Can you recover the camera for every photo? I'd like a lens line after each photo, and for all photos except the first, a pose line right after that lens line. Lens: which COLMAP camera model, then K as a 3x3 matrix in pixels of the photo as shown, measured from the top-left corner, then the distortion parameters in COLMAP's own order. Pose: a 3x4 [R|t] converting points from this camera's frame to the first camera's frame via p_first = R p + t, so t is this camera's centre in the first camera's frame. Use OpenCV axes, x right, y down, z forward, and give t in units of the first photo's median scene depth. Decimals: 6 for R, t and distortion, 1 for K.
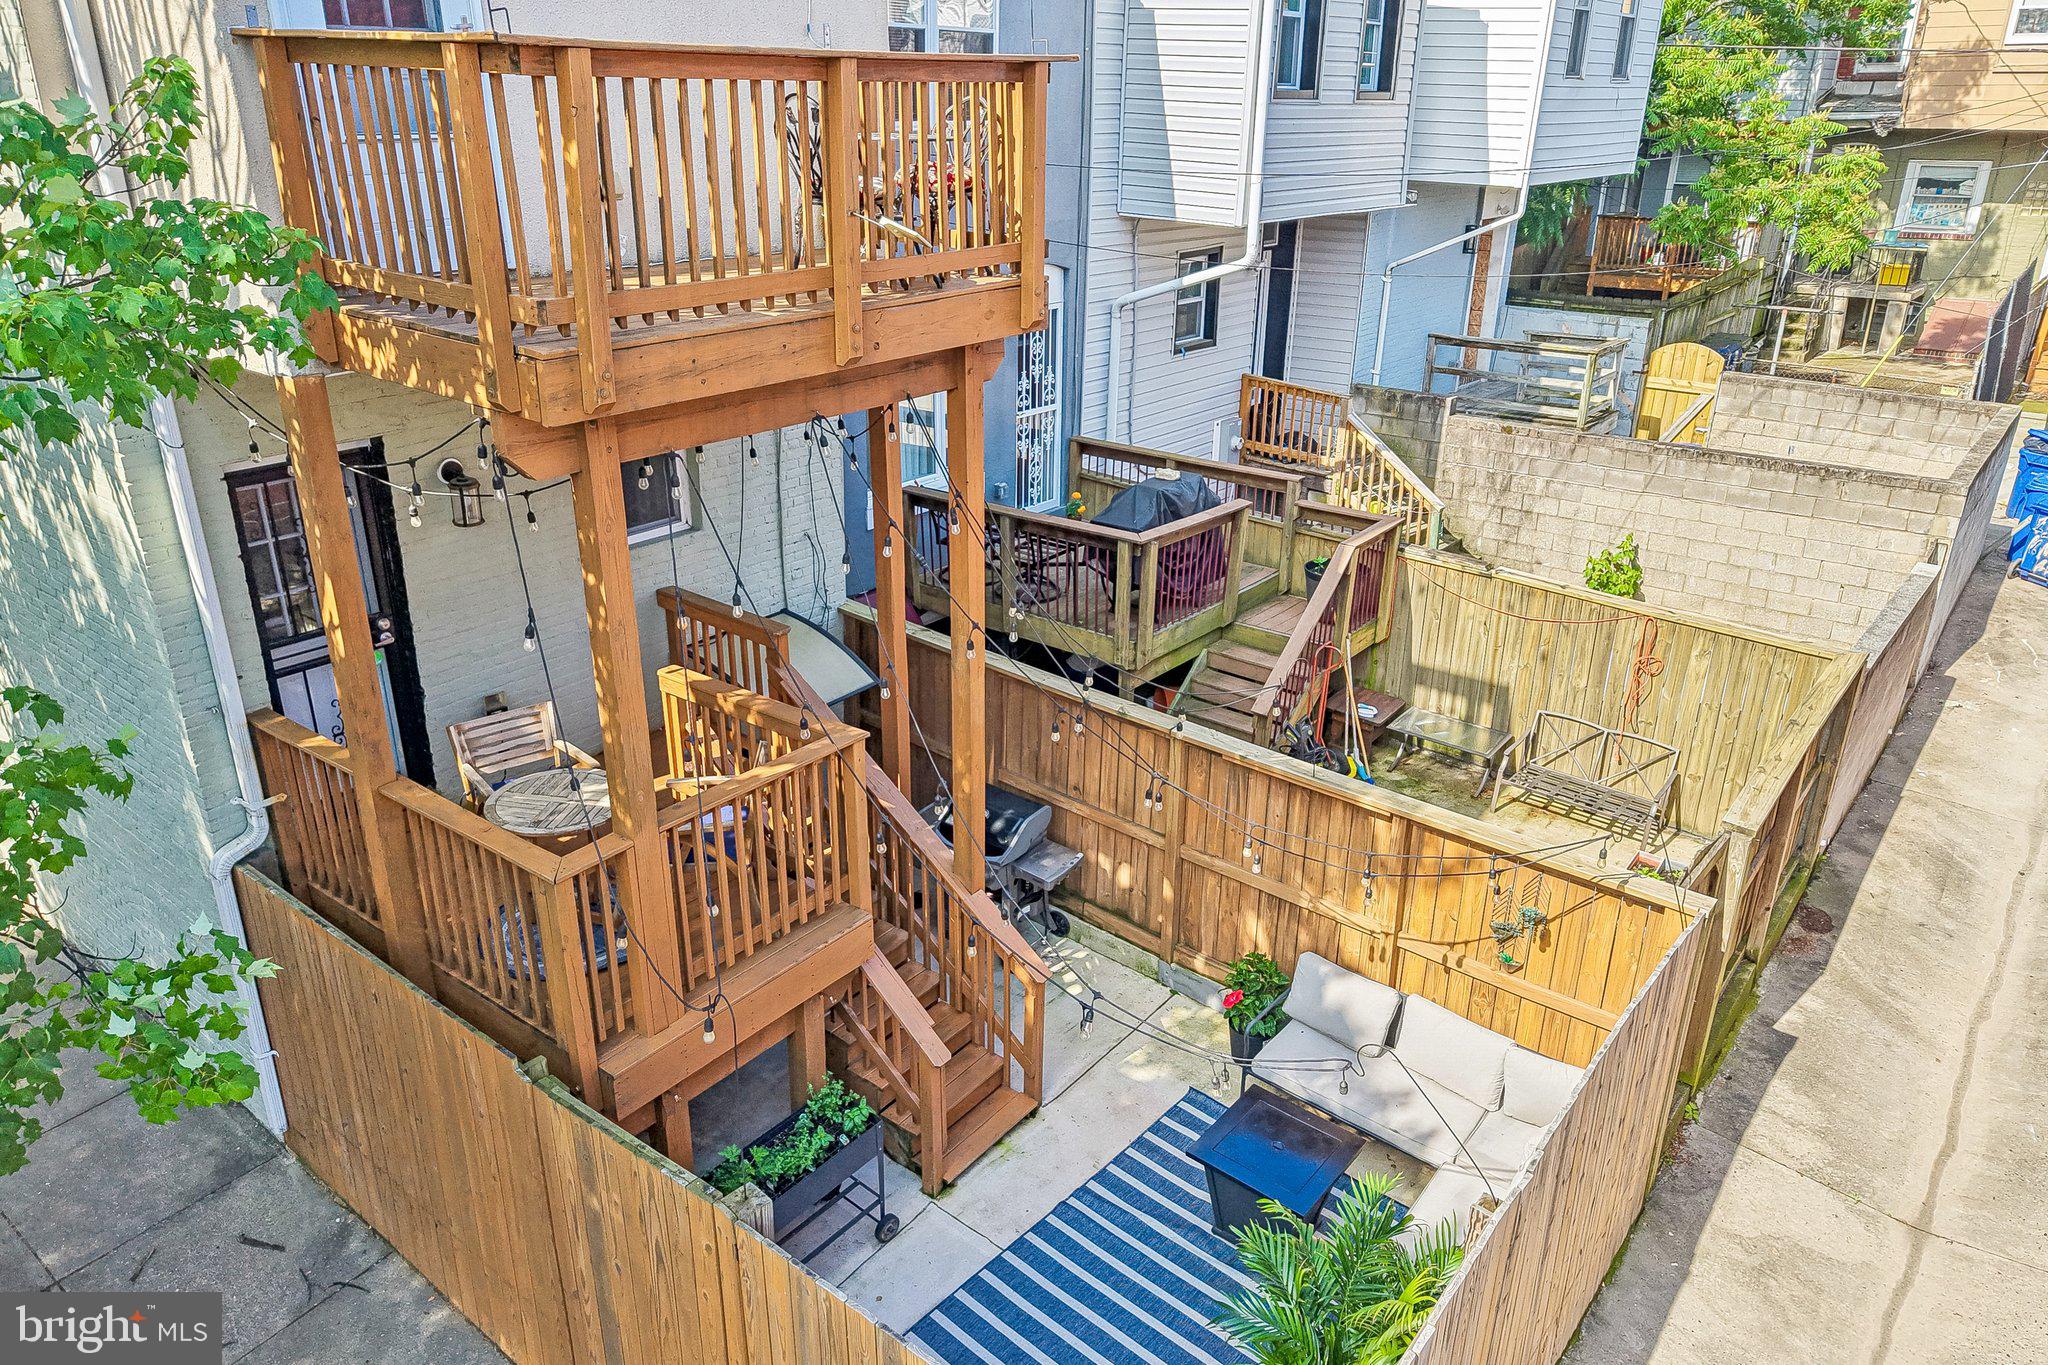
lens RADIAL K [[1381.4, 0, 1024.0], [0, 1381.4, 682.5], [0, 0, 1]] dist [0.183371, 0.000001]
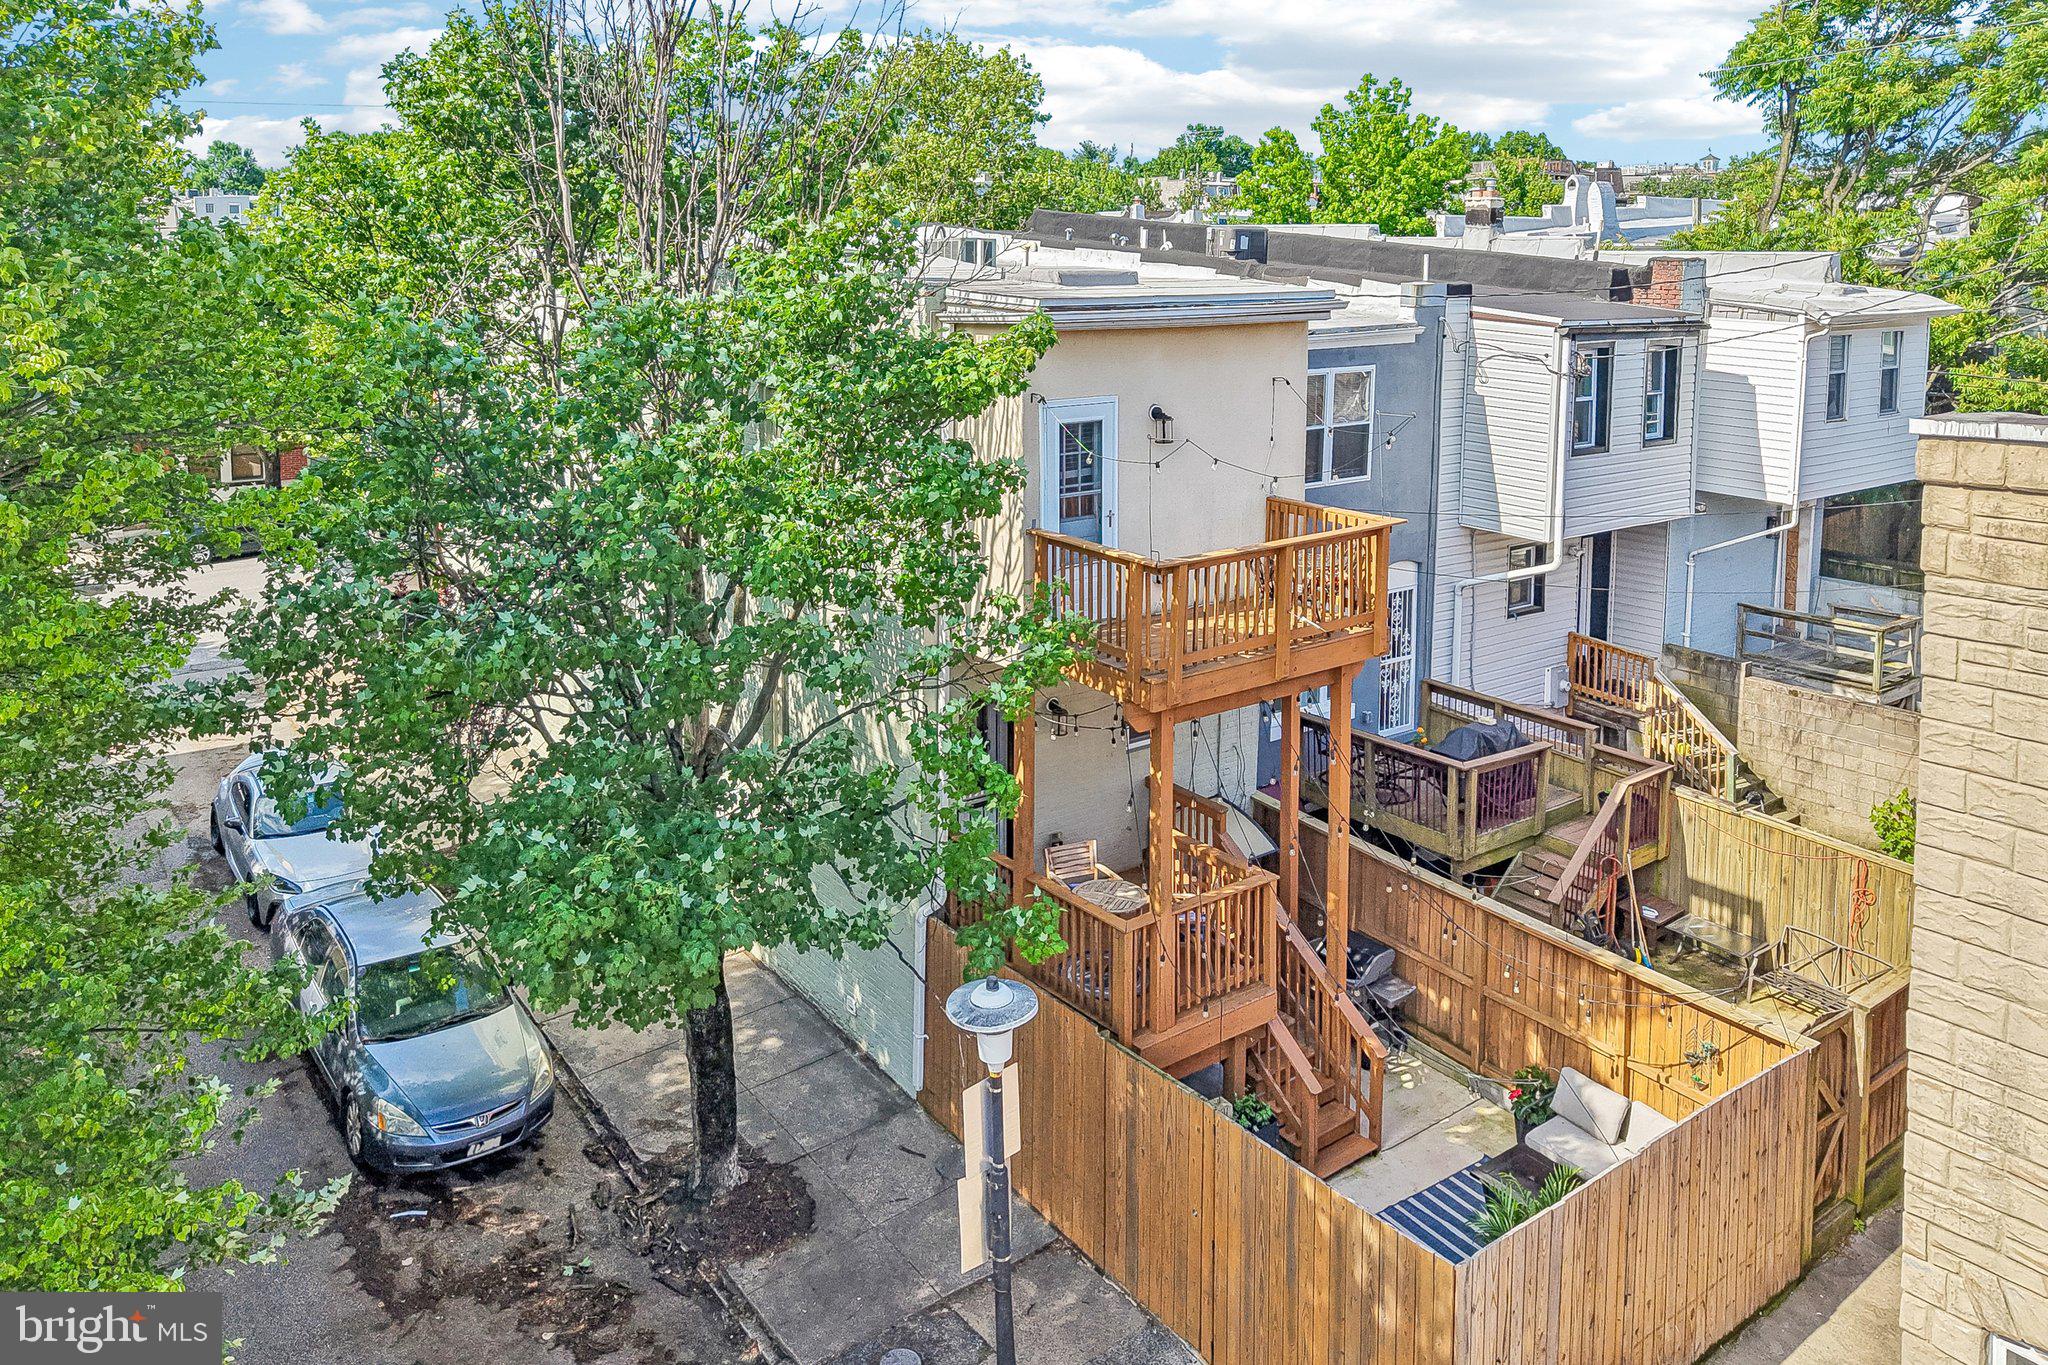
lens RADIAL K [[1459.0, 0, 982.0], [0, 1459.0, 380.2], [0, 0, 1]] dist [-0.000007, -0.032482]
pose [[0.958811, 0.011400, -0.283815, 0.027957], [-0.100030, 0.948737, -0.299821, 0.020153], [0.265848, 0.315862, 0.910800, -0.636315]]
